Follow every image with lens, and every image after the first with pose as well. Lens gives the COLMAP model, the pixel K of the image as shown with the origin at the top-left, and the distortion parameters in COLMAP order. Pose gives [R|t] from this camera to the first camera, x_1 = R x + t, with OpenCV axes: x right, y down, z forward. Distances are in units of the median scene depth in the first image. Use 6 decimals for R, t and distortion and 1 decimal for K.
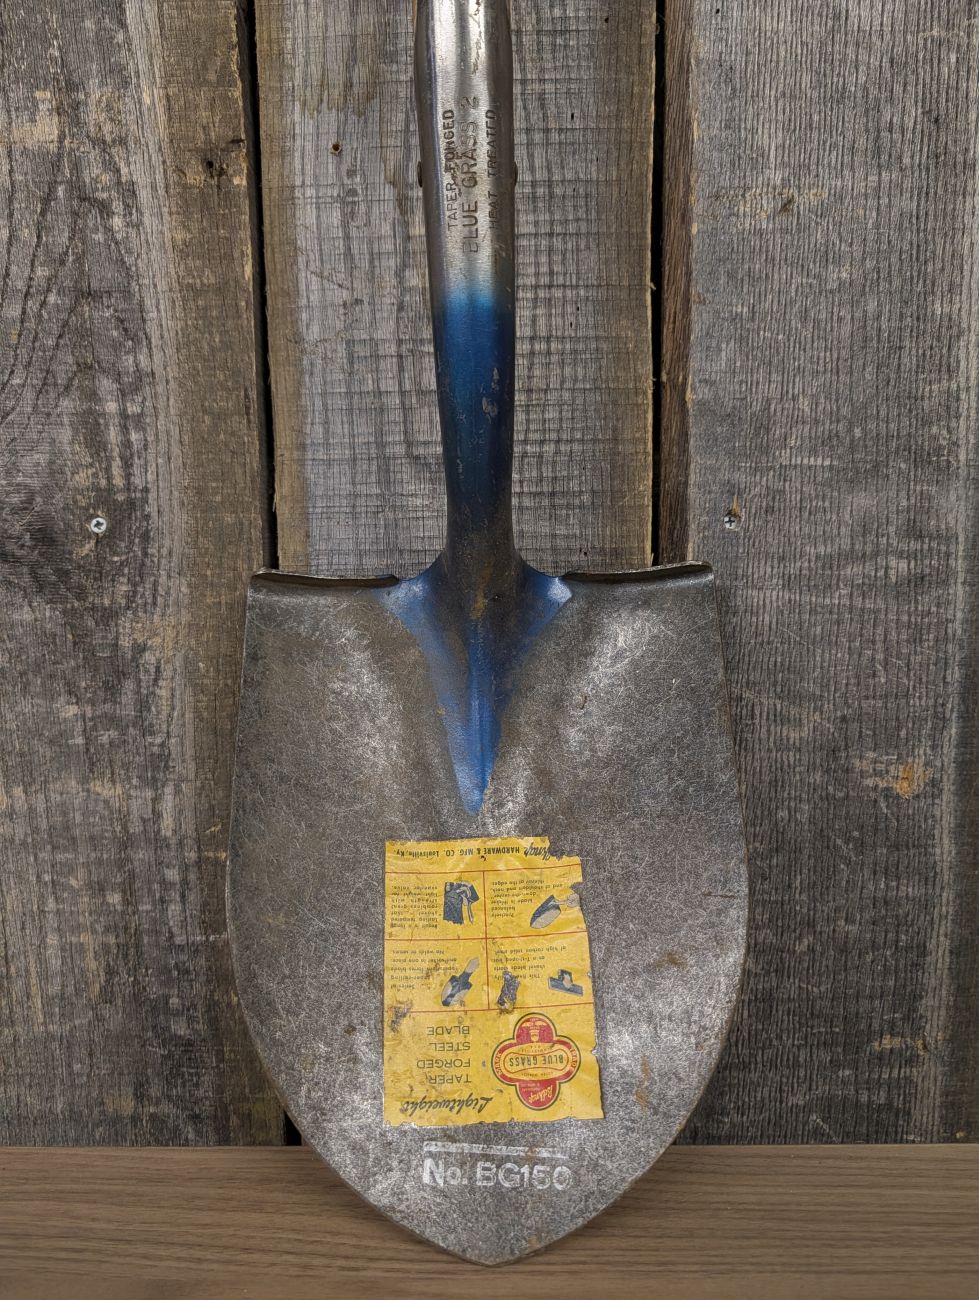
lens RADIAL K [[906.3, 0, 489.5], [0, 906.3, 650.0], [0, 0, 1]] dist [0.008051, -0.004370]
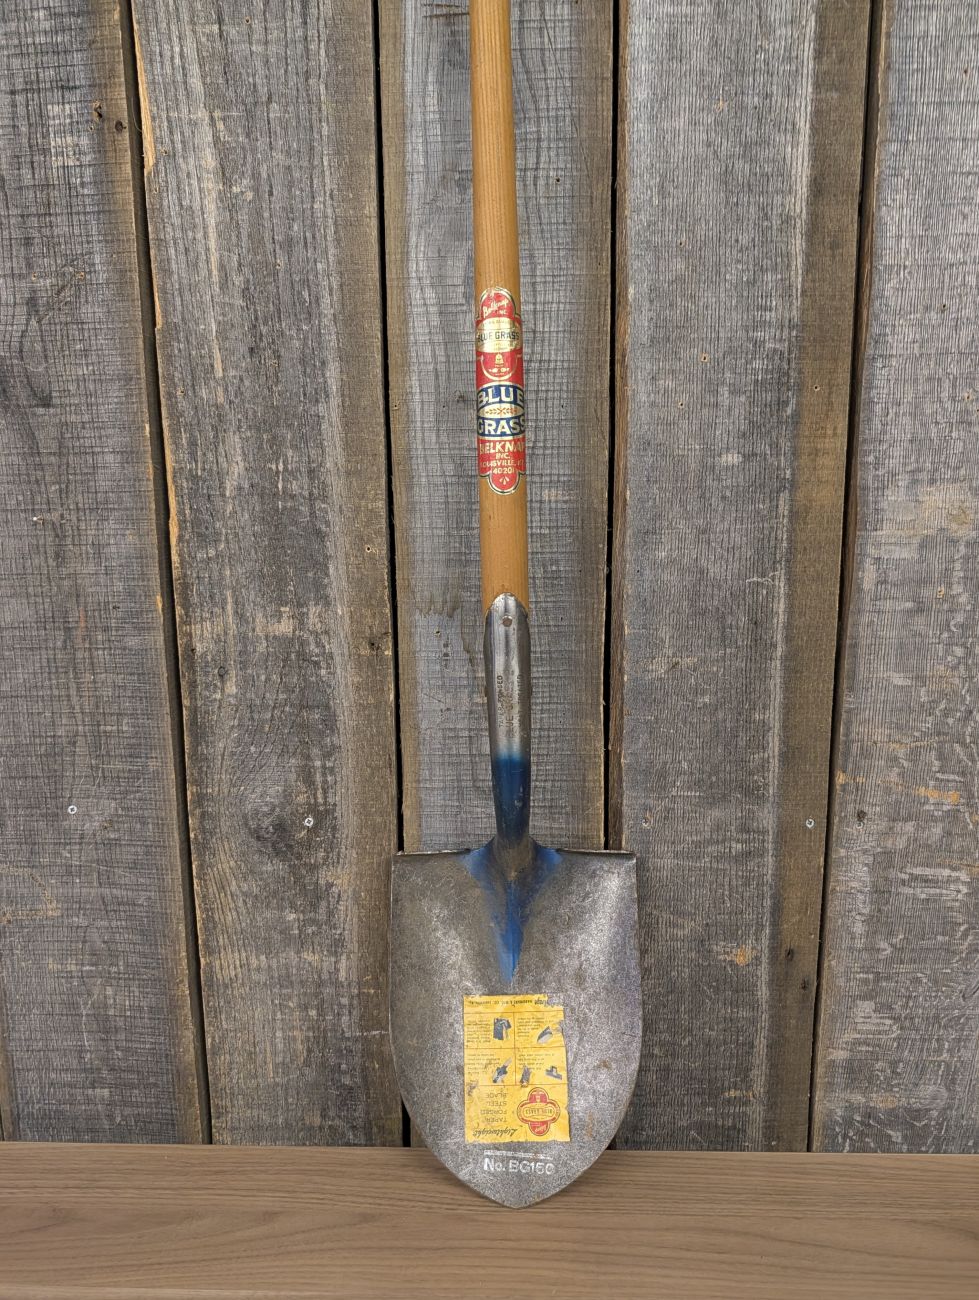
lens RADIAL K [[928.9, 0, 495.8], [0, 928.9, 649.2], [0, 0, 1]] dist [0.083804, -0.111719]
pose [[0.999900, 0.006596, -0.012485, -0.022545], [-0.005790, 0.997966, 0.063488, -0.630941], [0.012878, -0.063409, 0.997905, -0.920074]]
